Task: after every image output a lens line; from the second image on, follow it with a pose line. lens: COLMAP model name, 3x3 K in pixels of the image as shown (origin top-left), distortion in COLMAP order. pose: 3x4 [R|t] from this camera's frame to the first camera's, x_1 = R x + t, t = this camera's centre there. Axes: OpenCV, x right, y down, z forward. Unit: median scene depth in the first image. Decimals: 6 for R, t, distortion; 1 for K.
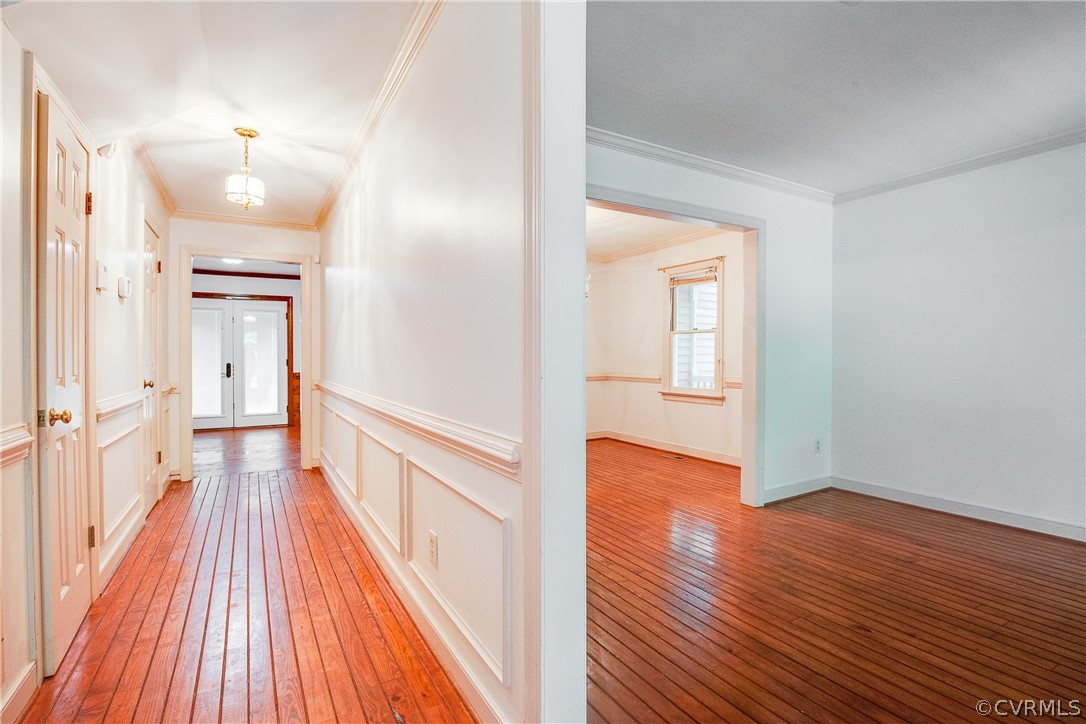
lens RADIAL K [[509.7, 0, 543.0], [0, 509.7, 362.0], [0, 0, 1]] dist [-0.039687, 0.000973]
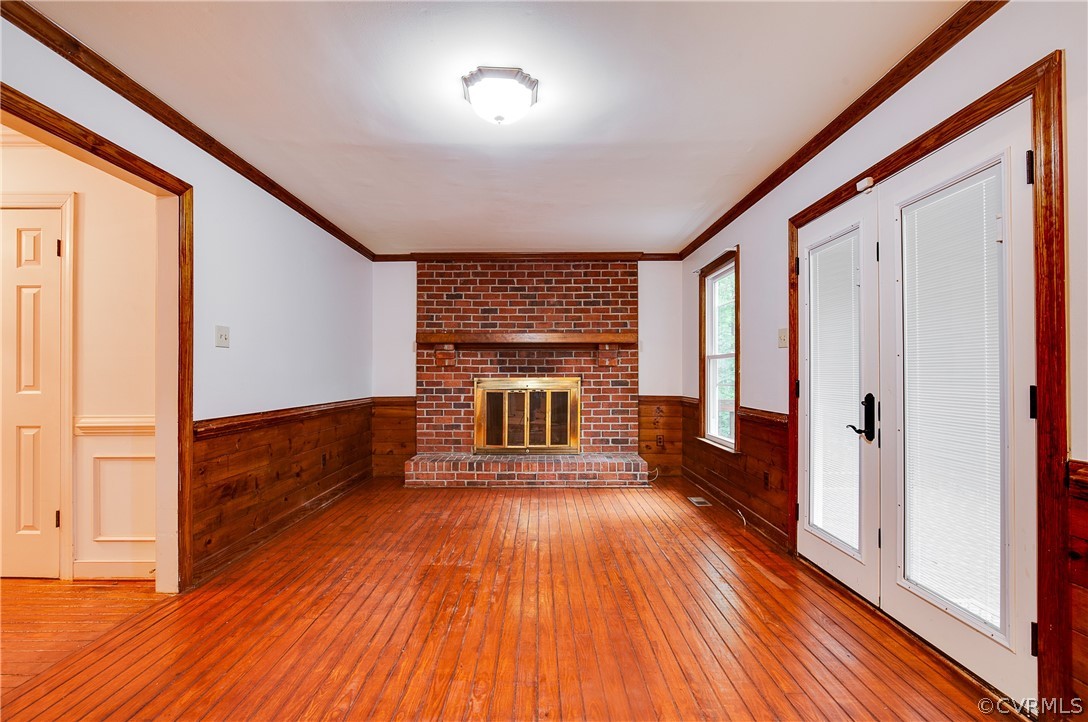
lens RADIAL K [[514.4, 0, 538.7], [0, 514.4, 369.9], [0, 0, 1]] dist [-0.015958, 0.000646]
pose [[-0.500748, -0.007104, -0.865564, -0.487746], [-0.007567, 0.999964, -0.003830, -0.019191], [0.865560, 0.004632, -0.500783, 1.921618]]
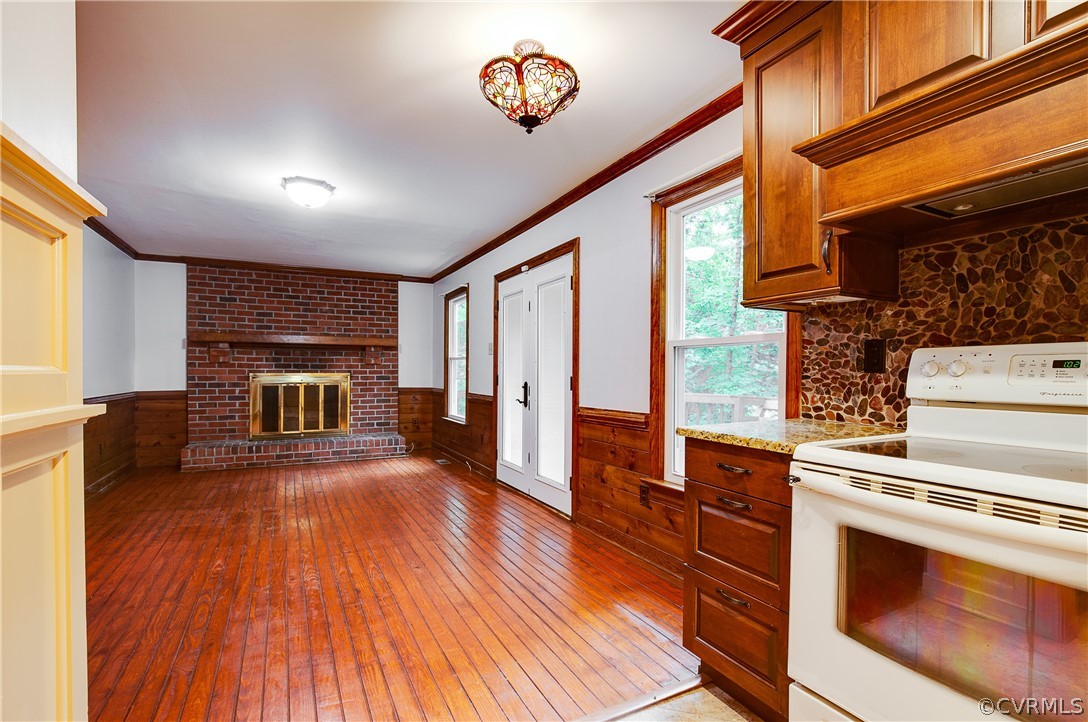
lens RADIAL K [[510.9, 0, 550.8], [0, 510.9, 378.7], [0, 0, 1]] dist [-0.013823, 0.000692]
pose [[-0.041659, 0.013733, -0.999038, -0.076243], [-0.013838, 0.999802, 0.014320, -0.019929], [0.999036, 0.014421, -0.041460, 2.062526]]
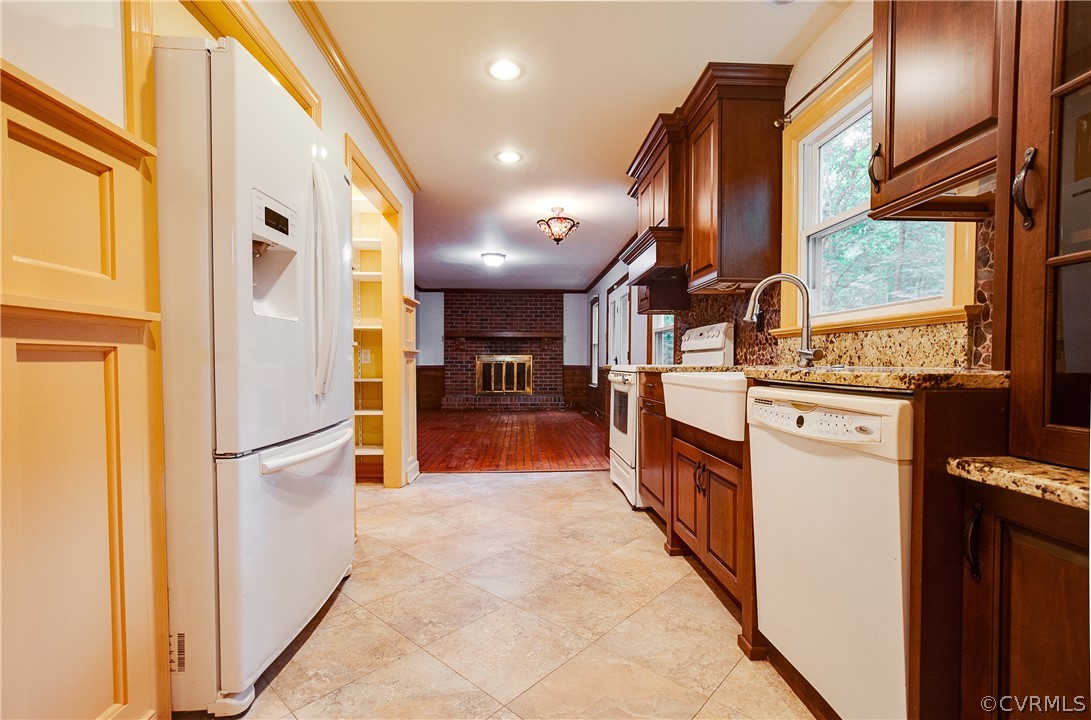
lens RADIAL K [[485.0, 0, 543.3], [0, 485.0, 374.2], [0, 0, 1]] dist [0.000876, 0.000069]
pose [[-0.455441, 0.021540, -0.890006, 0.477676], [-0.010946, 0.999496, 0.029791, 0.018547], [0.890199, 0.023310, -0.454975, 2.529690]]
